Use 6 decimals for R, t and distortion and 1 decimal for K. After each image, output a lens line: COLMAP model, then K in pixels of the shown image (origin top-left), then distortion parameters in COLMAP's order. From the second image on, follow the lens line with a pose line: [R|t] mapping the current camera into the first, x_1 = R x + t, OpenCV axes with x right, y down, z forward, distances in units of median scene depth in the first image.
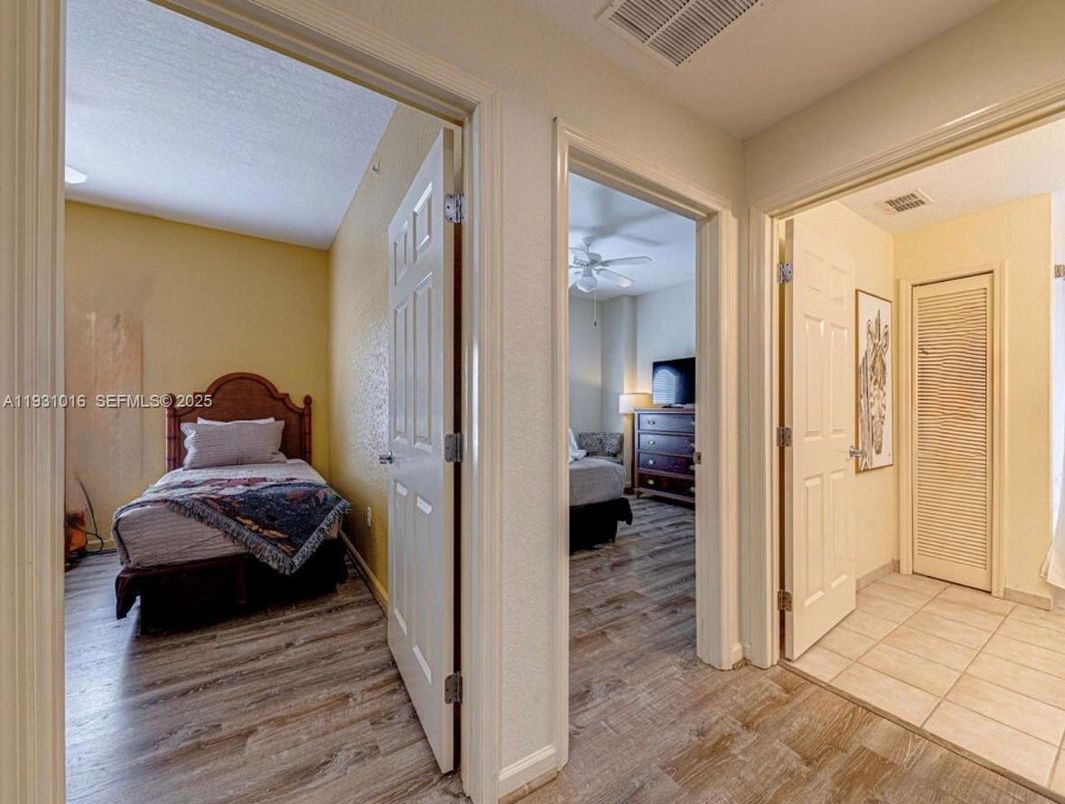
lens RADIAL K [[426.9, 0, 544.7], [0, 426.9, 402.3], [0, 0, 1]] dist [-0.000128, -0.000490]
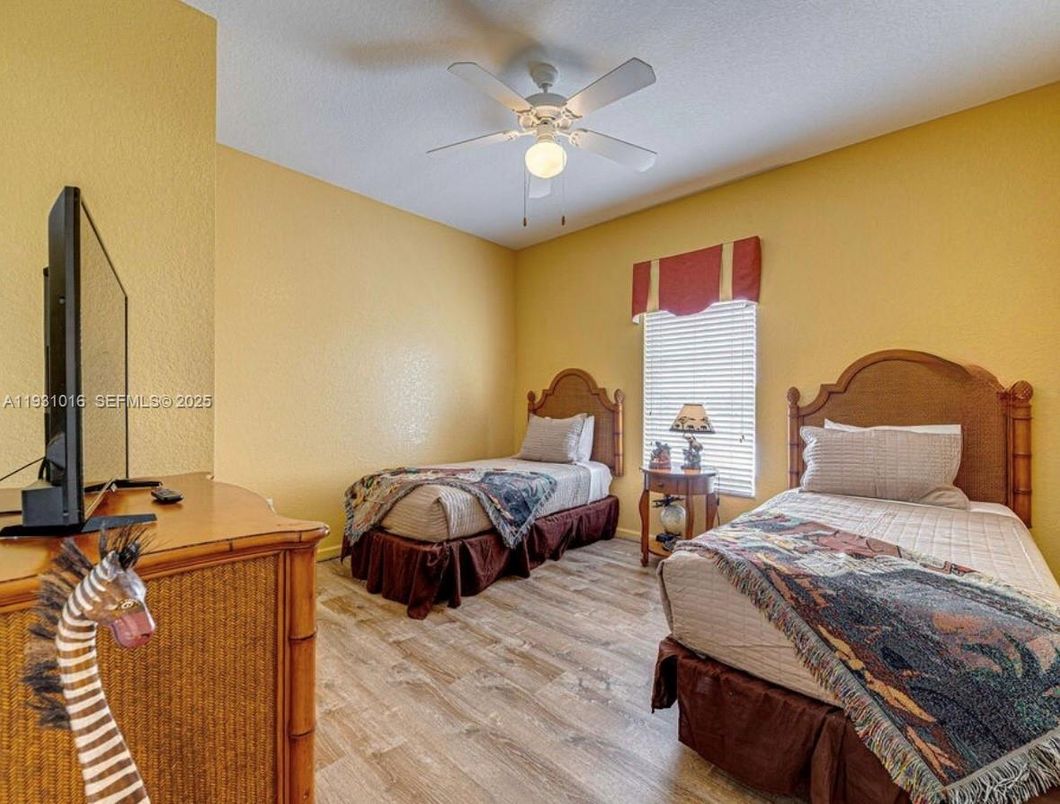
lens RADIAL K [[459.7, 0, 530.0], [0, 459.7, 402.0], [0, 0, 1]] dist [0.001879, -0.004415]
pose [[0.223559, -0.001718, -0.974689, -0.257521], [0.003729, 0.999993, -0.000907, 0.008214], [0.974683, -0.003432, 0.223564, 0.516544]]
